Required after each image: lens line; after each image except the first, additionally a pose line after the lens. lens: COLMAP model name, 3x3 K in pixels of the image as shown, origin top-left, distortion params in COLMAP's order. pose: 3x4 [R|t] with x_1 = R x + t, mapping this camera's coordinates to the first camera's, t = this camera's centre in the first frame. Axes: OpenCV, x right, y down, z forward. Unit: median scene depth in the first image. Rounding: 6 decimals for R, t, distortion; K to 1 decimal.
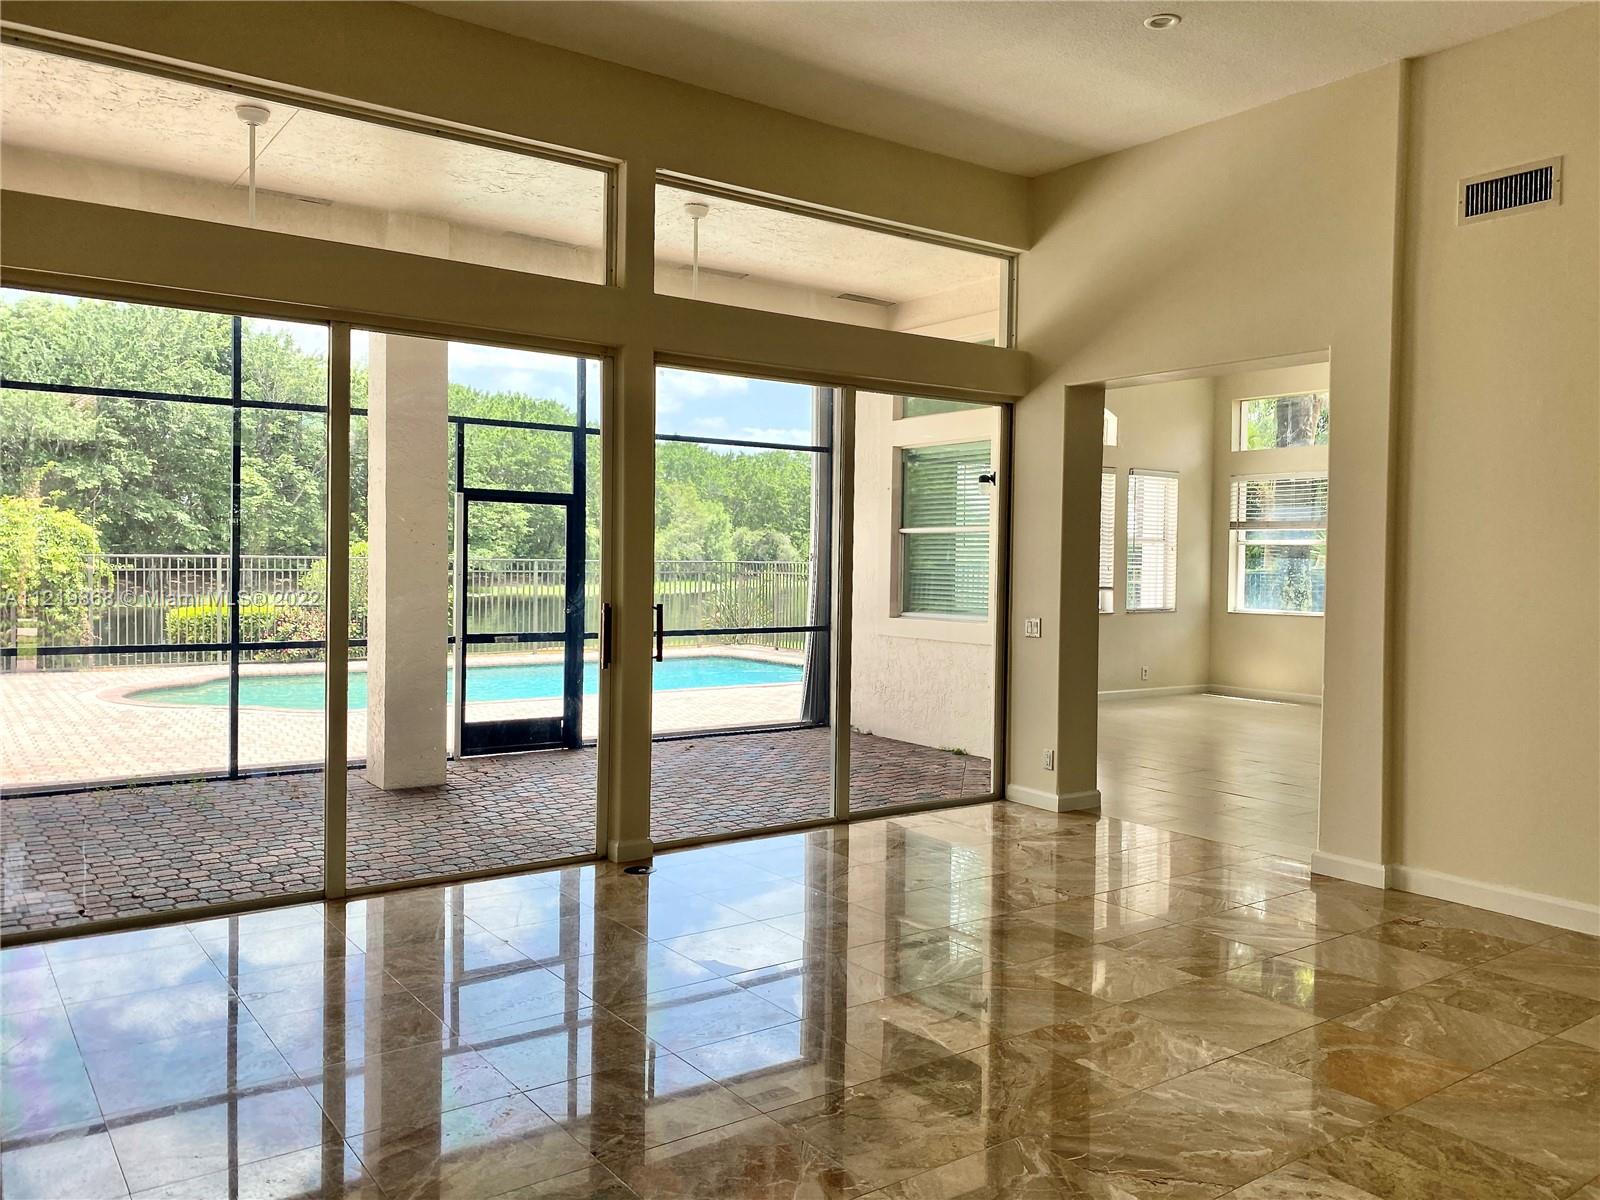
lens RADIAL K [[1224.3, 0, 805.9], [0, 1224.3, 590.5], [0, 0, 1]] dist [0.043964, -0.062871]
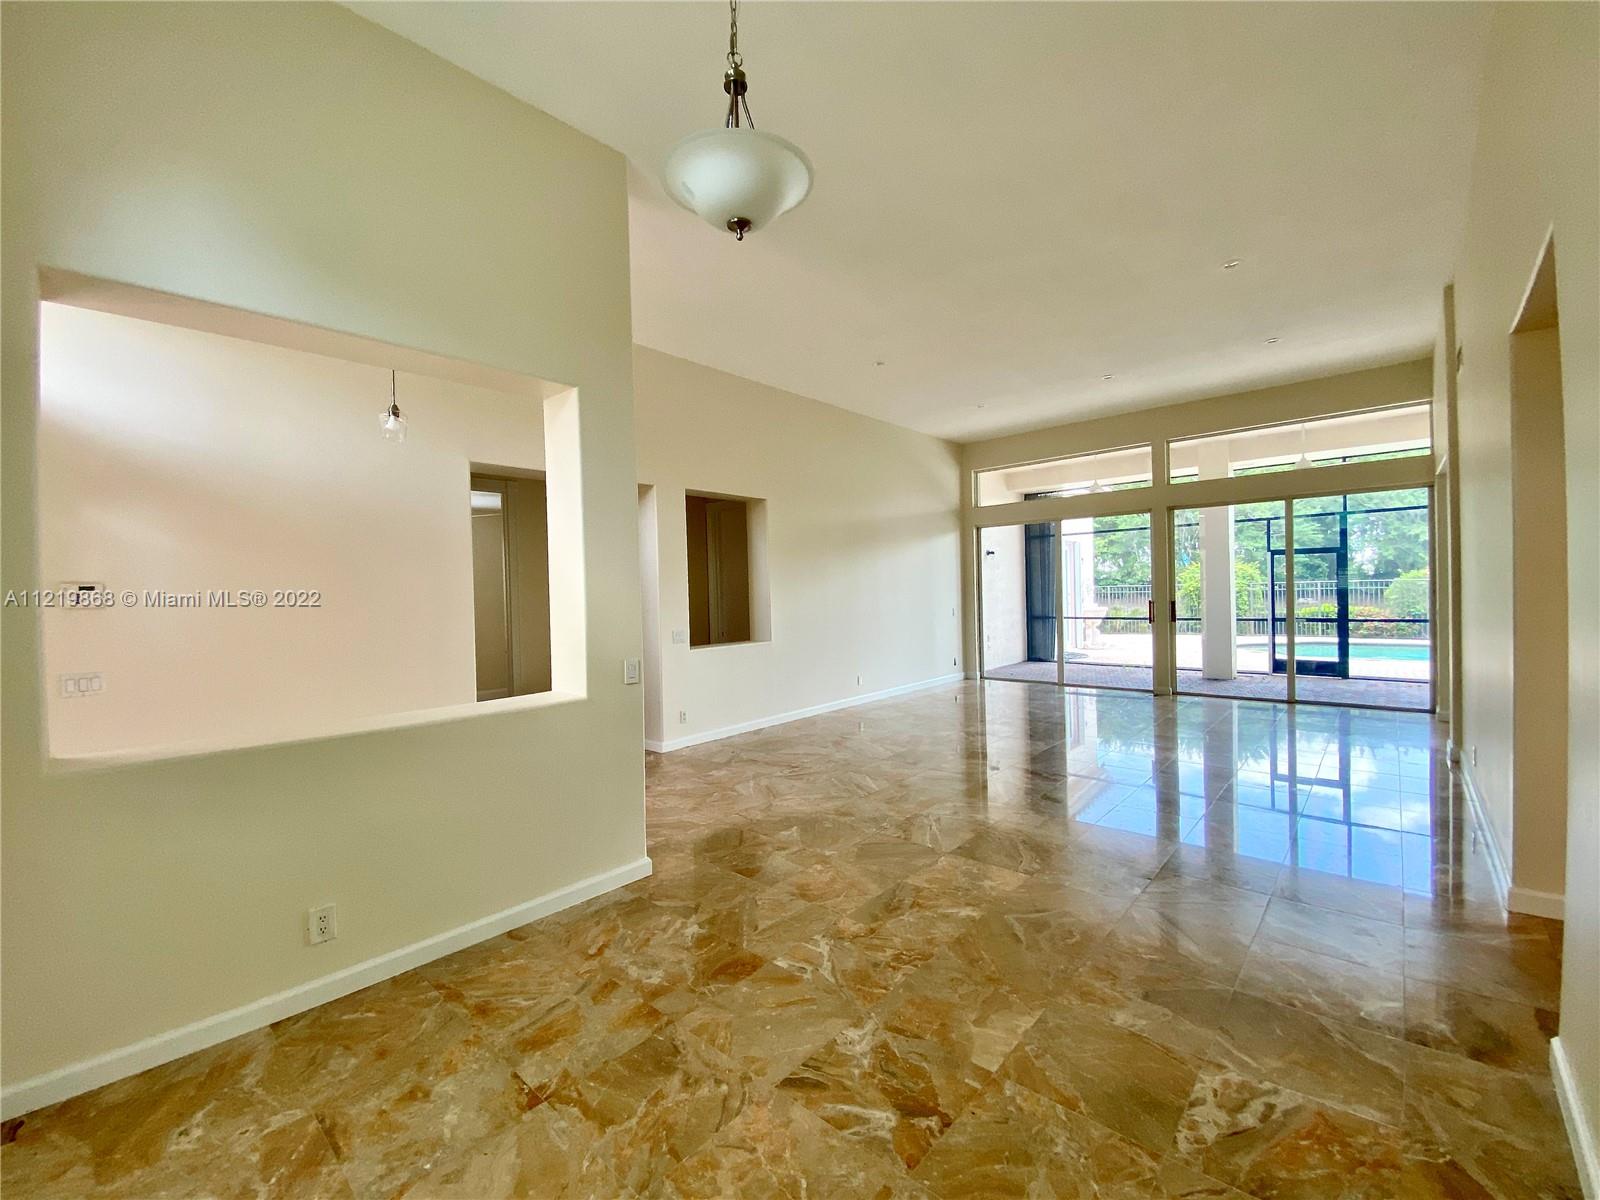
lens RADIAL K [[652.8, 0, 800.0], [0, 652.8, 599.2], [0, 0, 1]] dist [0.019831, -0.019694]
pose [[0.202146, -0.009463, -0.979310, 0.887204], [0.003017, 0.999955, -0.009040, 0.015421], [0.979351, -0.001128, 0.202166, -0.066939]]
